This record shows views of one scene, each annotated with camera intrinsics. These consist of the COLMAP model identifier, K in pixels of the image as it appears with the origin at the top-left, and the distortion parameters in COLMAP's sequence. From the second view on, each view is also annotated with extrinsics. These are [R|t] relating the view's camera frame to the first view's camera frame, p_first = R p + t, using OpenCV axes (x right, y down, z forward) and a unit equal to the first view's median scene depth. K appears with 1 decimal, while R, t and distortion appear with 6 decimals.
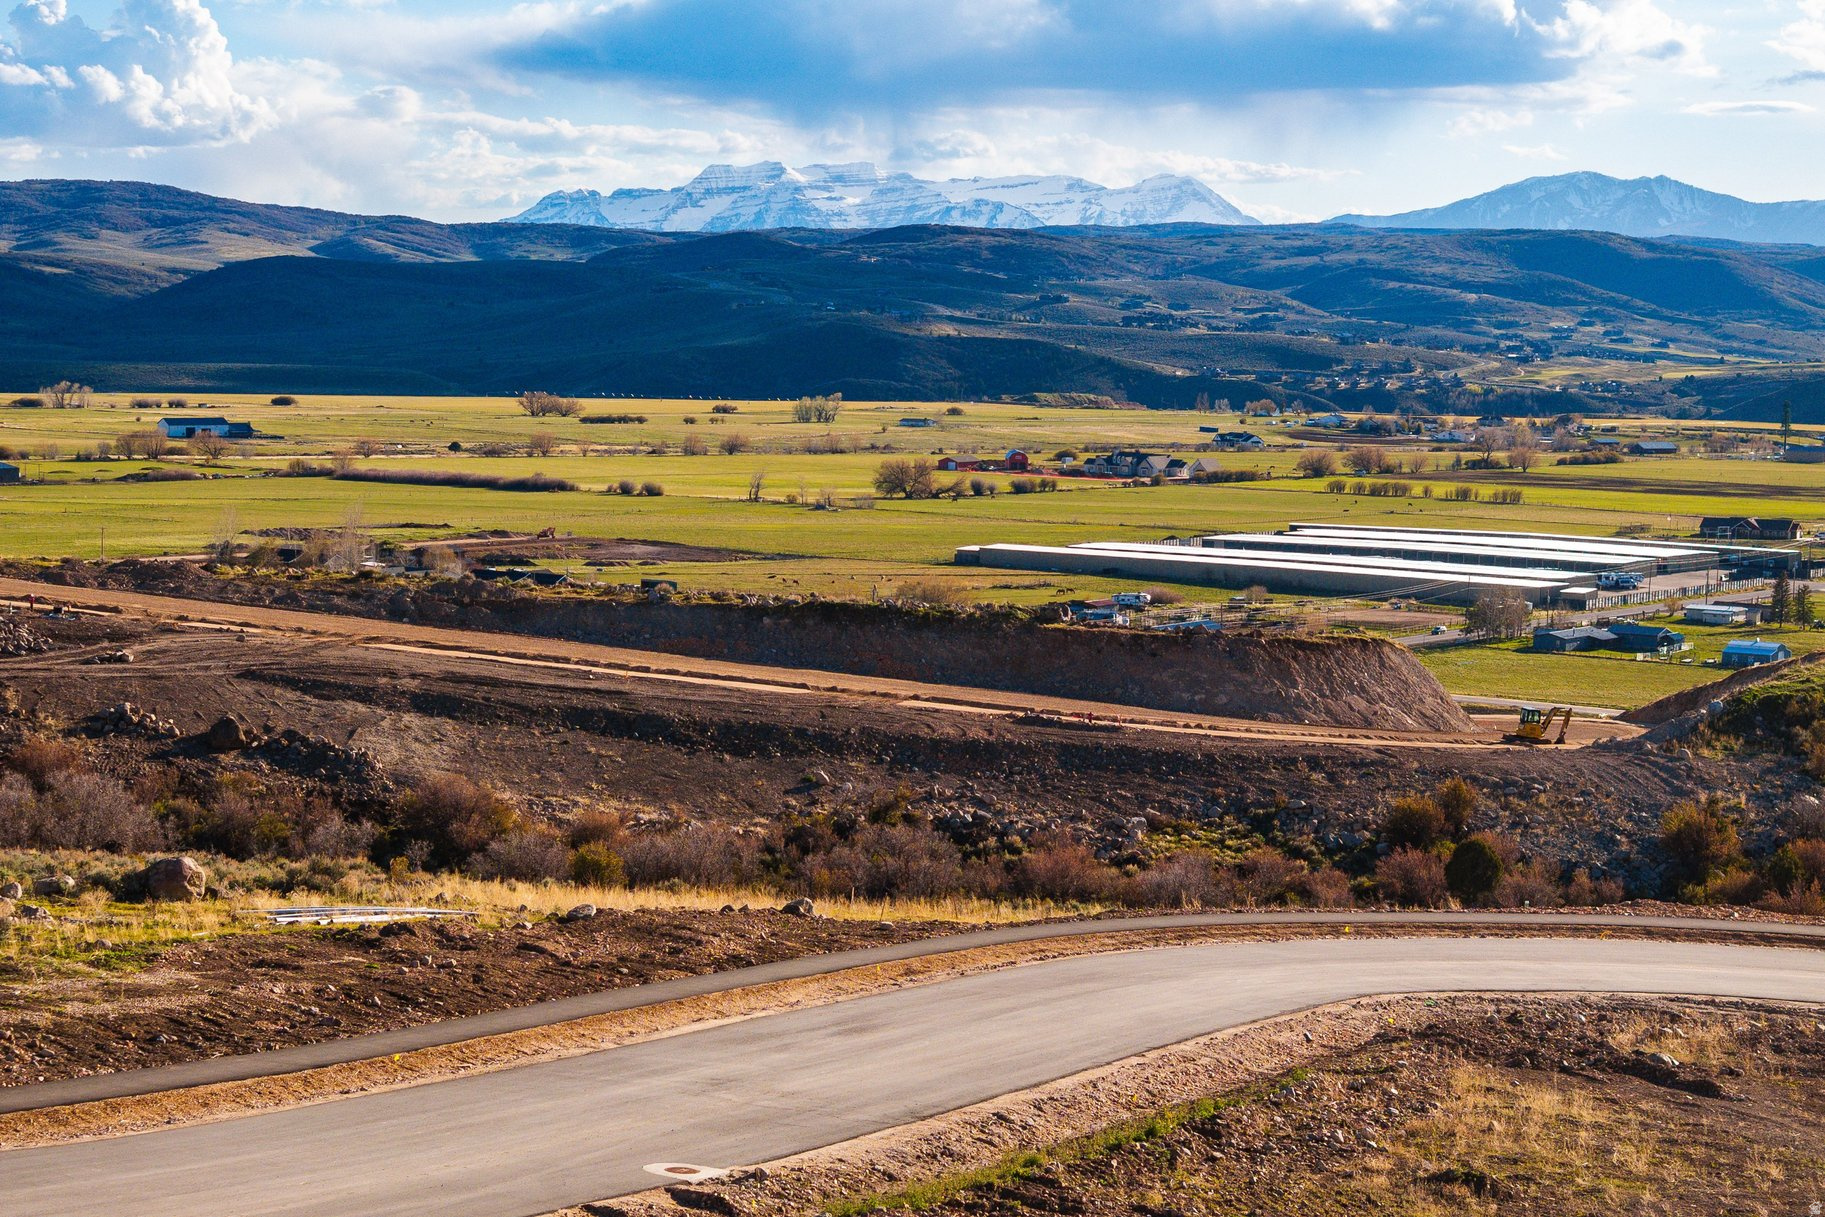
lens RADIAL K [[3648.7, 0, 855.3], [0, 3648.7, 642.3], [0, 0, 1]] dist [-0.091333, 0.269755]
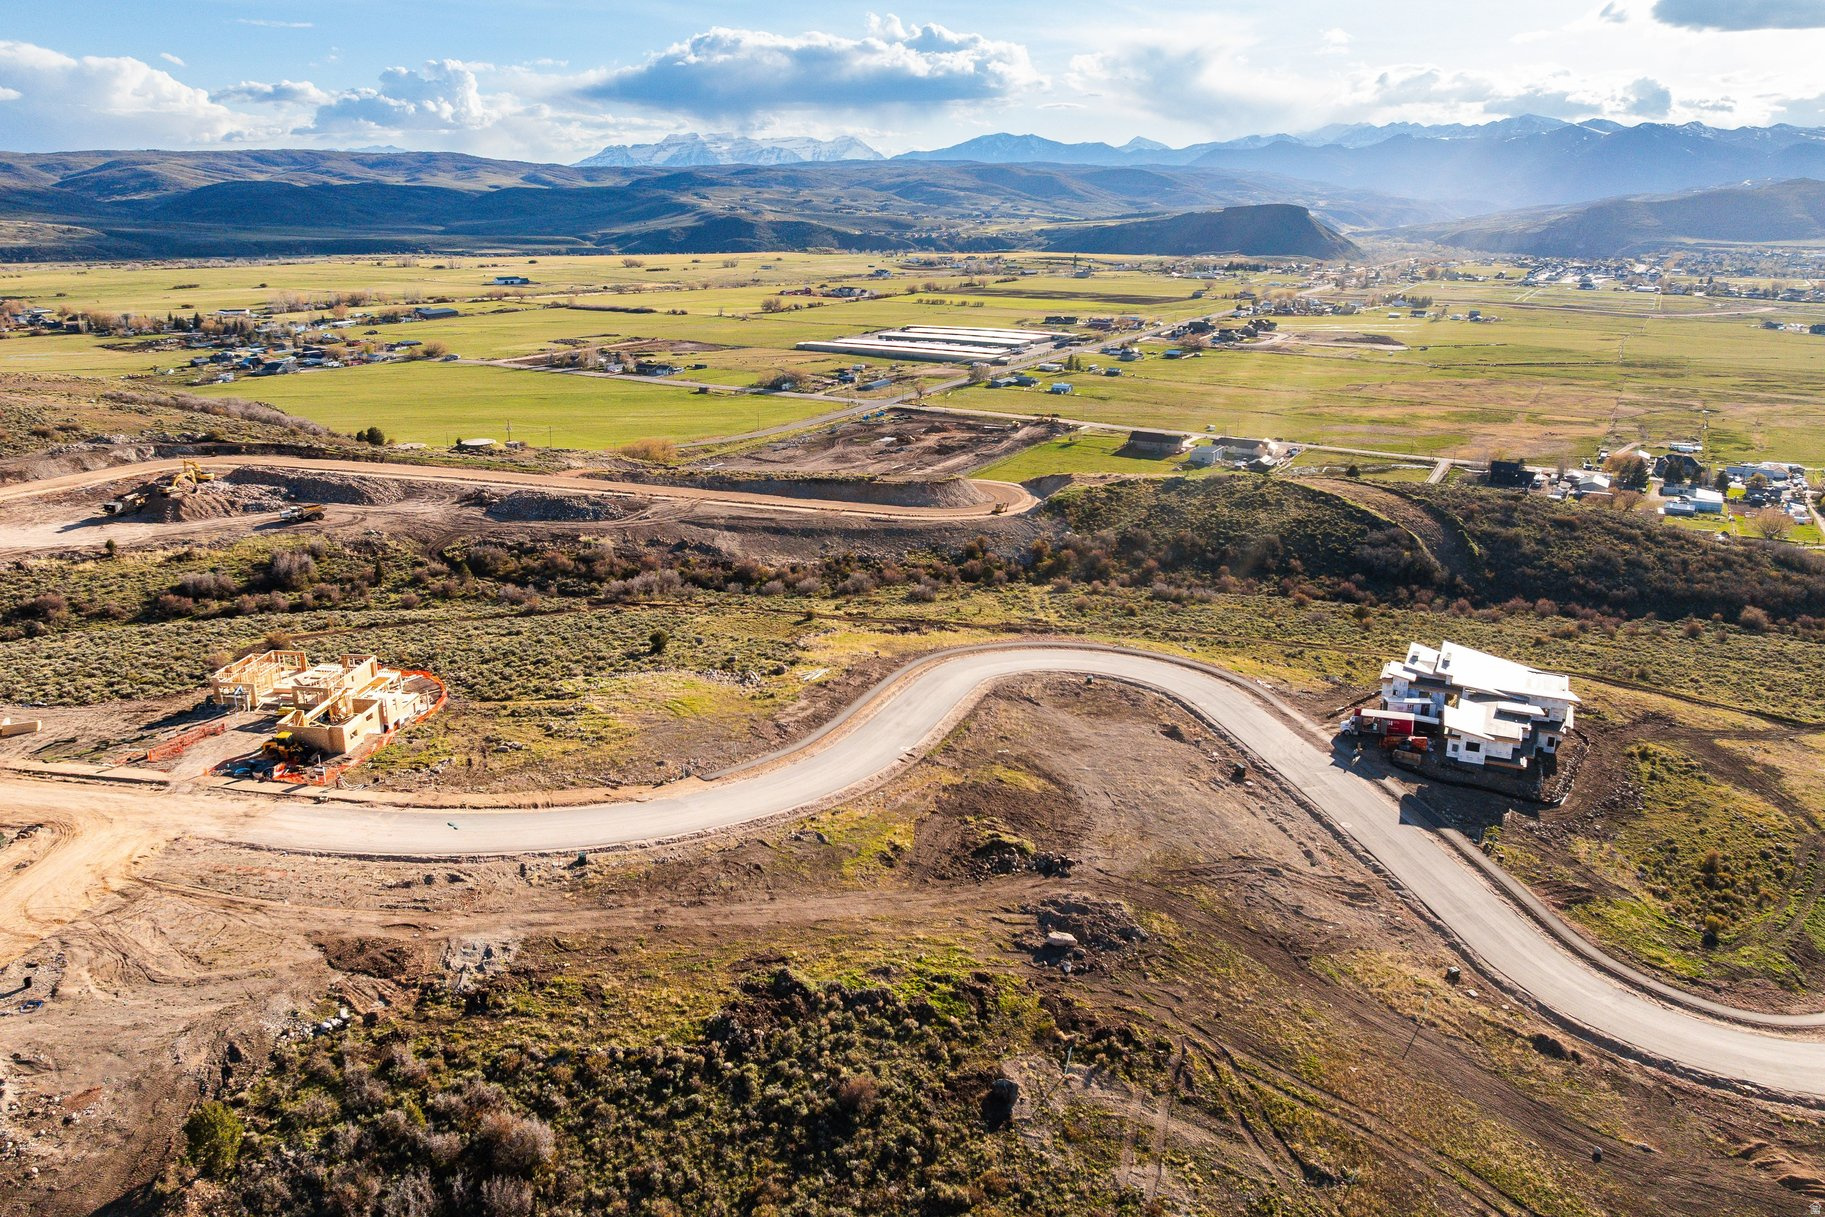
lens RADIAL K [[1387.4, 0, 881.8], [0, 1387.4, 556.6], [0, 0, 1]] dist [-0.043696, 0.003877]
pose [[0.993527, -0.038262, 0.106955, -0.024652], [0.018119, 0.982888, 0.183311, -0.049430], [-0.112139, -0.180187, 0.977219, -0.111043]]
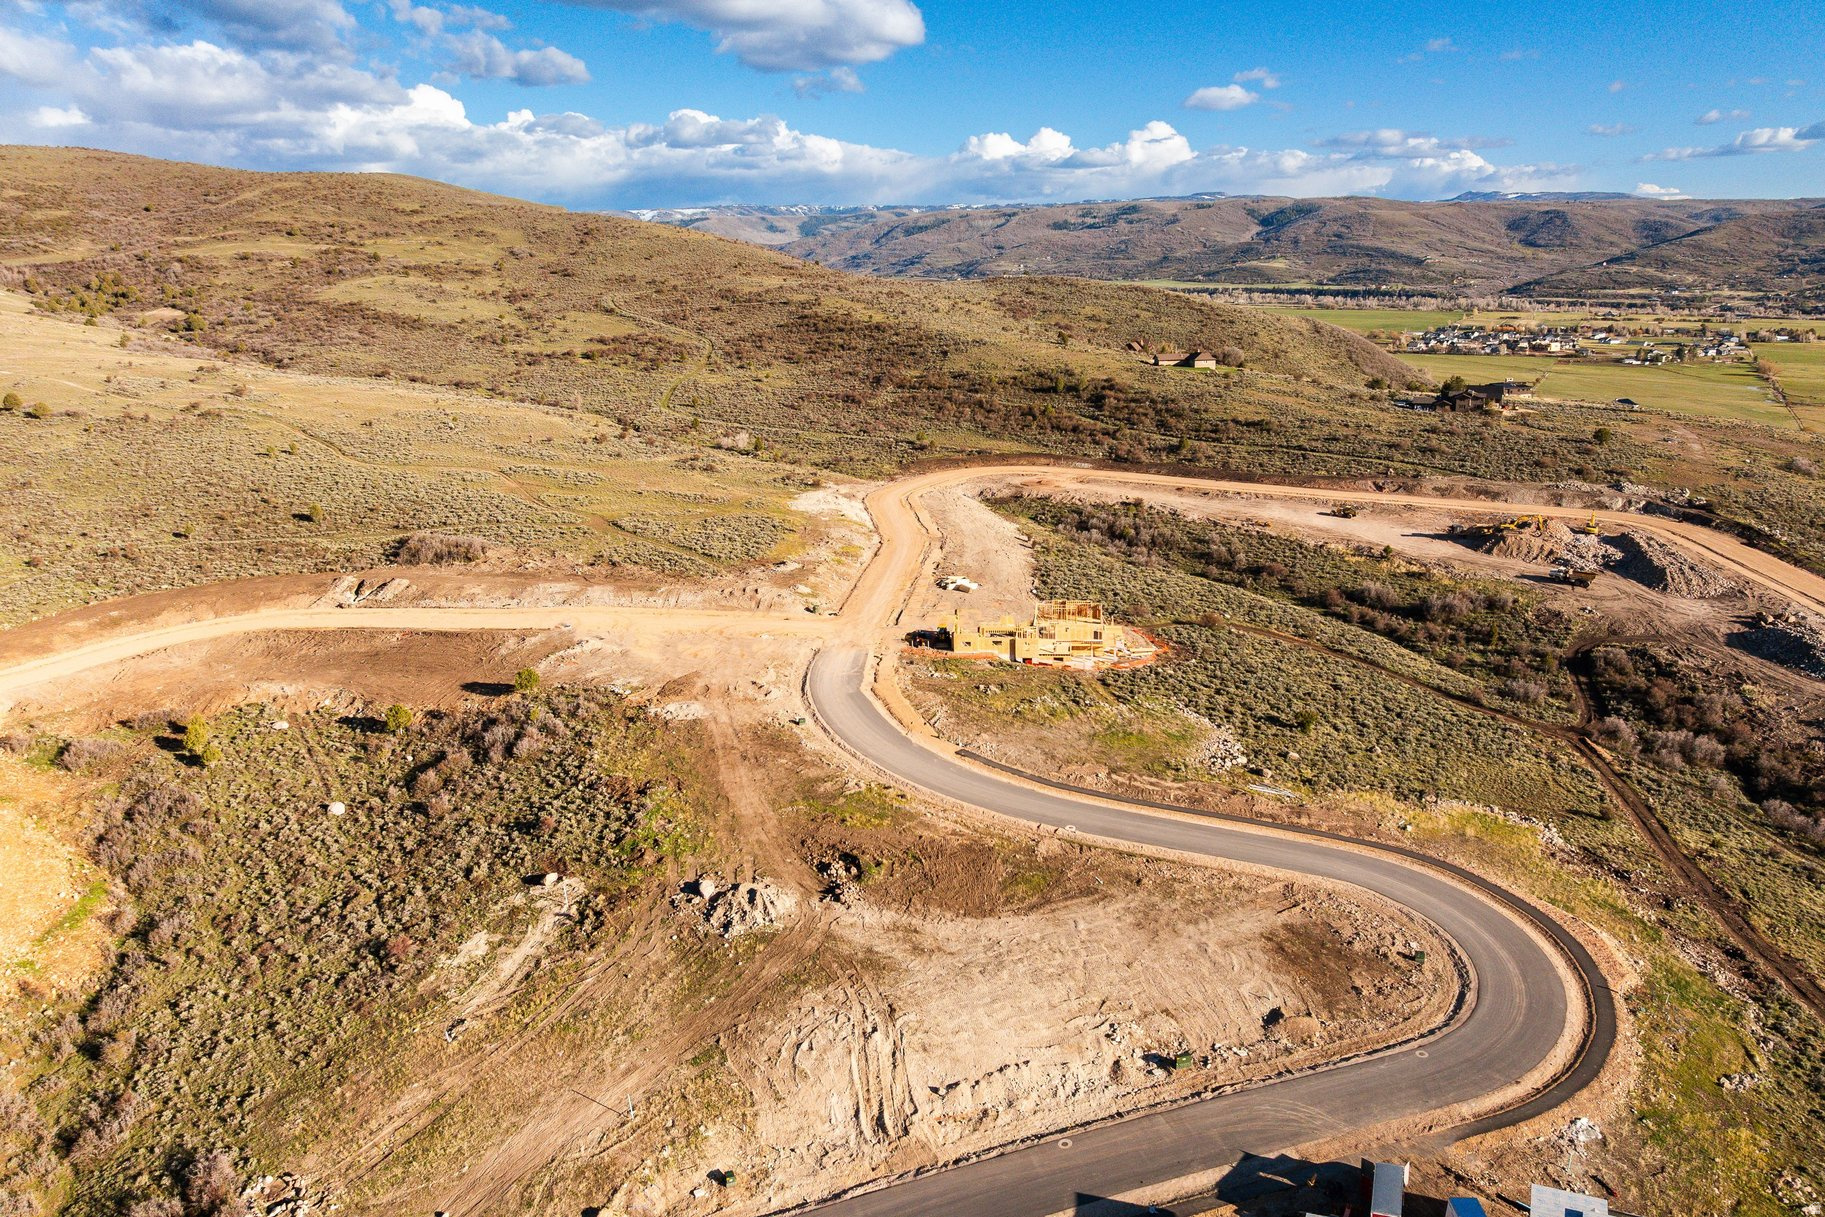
lens RADIAL K [[1387.4, 0, 881.8], [0, 1387.4, 556.6], [0, 0, 1]] dist [-0.043696, 0.003877]
pose [[0.095243, 0.192739, -0.976617, 0.166800], [-0.053884, 0.980637, 0.188277, -0.059235], [0.993995, 0.034692, 0.103785, 0.017764]]
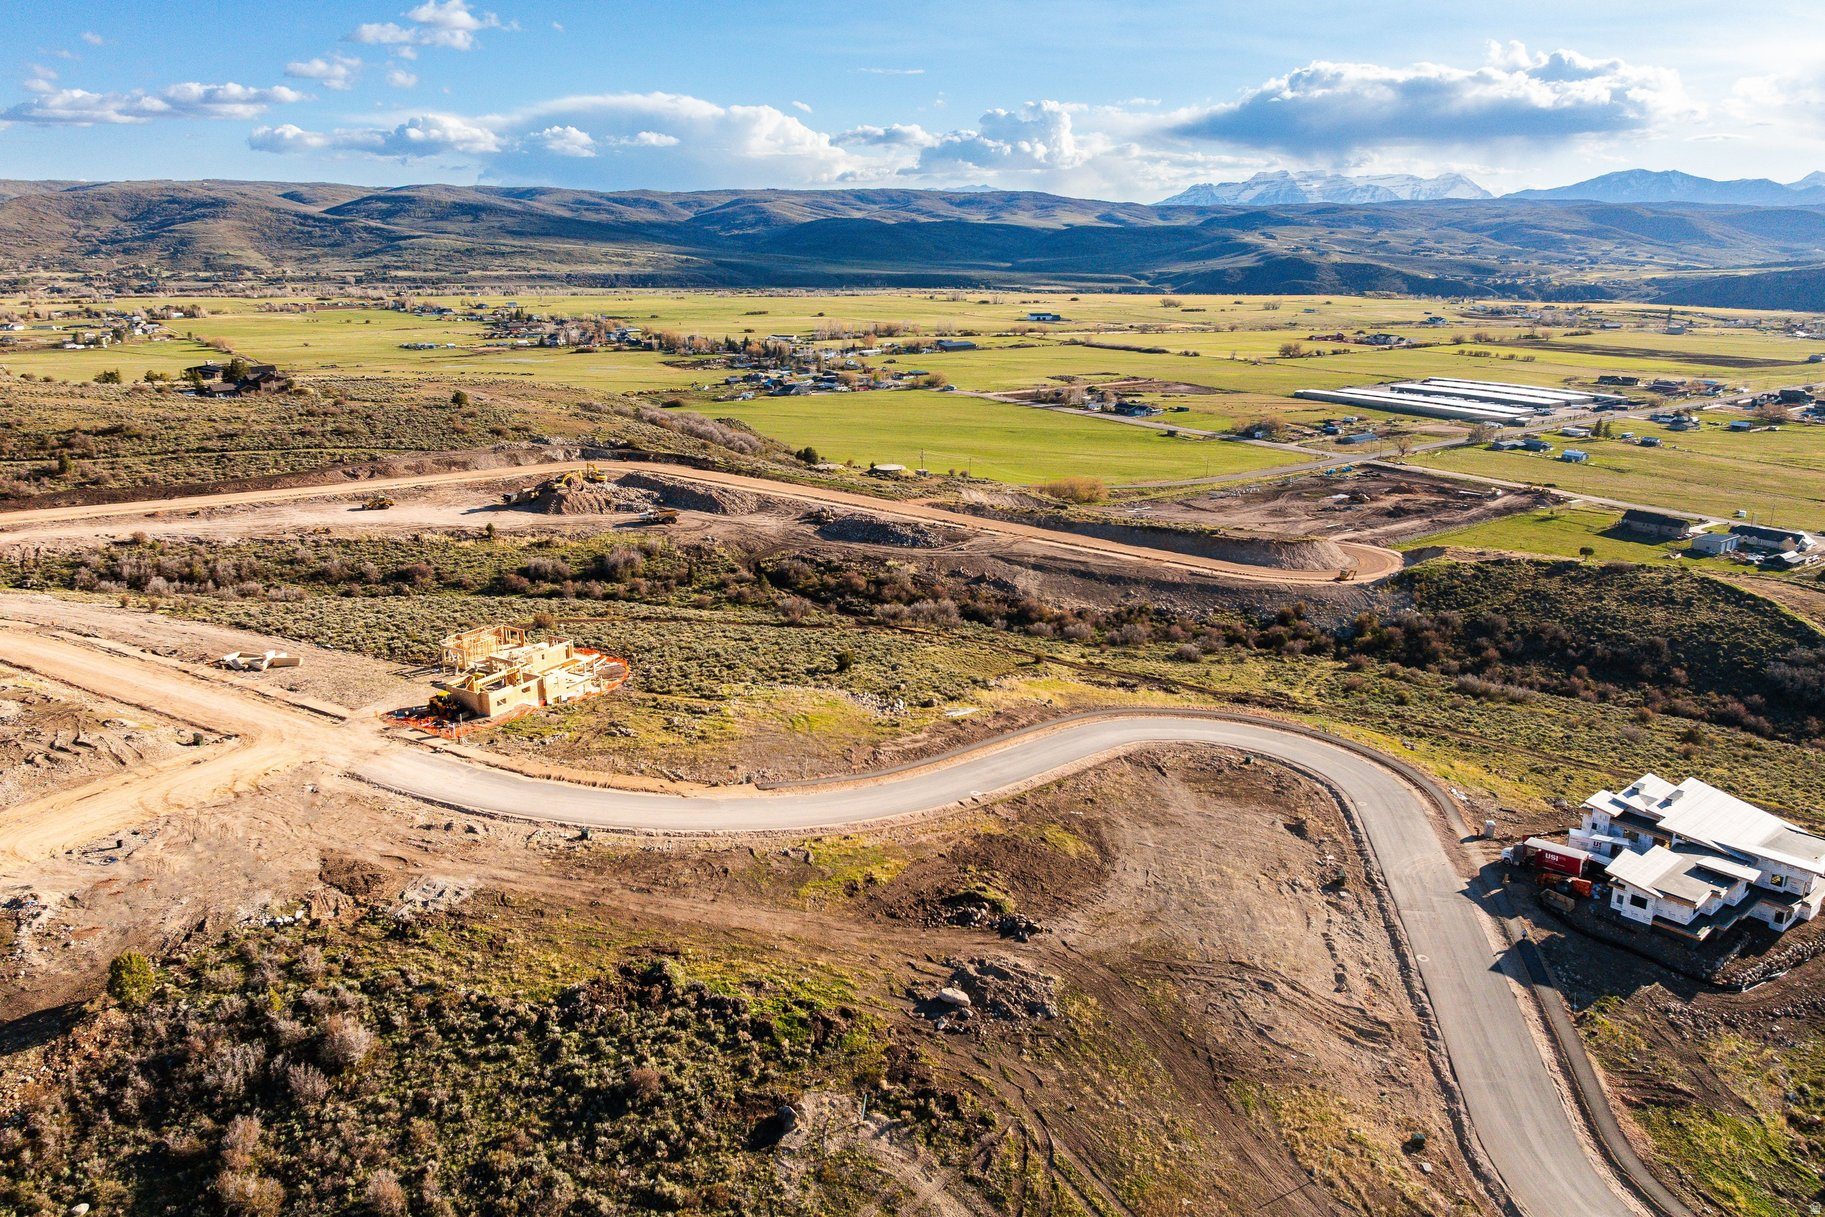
lens RADIAL K [[1379.7, 0, 873.4], [0, 1379.7, 608.1], [0, 0, 1]] dist [-0.024534, -0.031579]
pose [[0.952377, 0.071379, -0.296452, 0.036529], [-0.013780, 0.981297, 0.192006, -0.049785], [0.304612, -0.178777, 0.935548, -0.107610]]
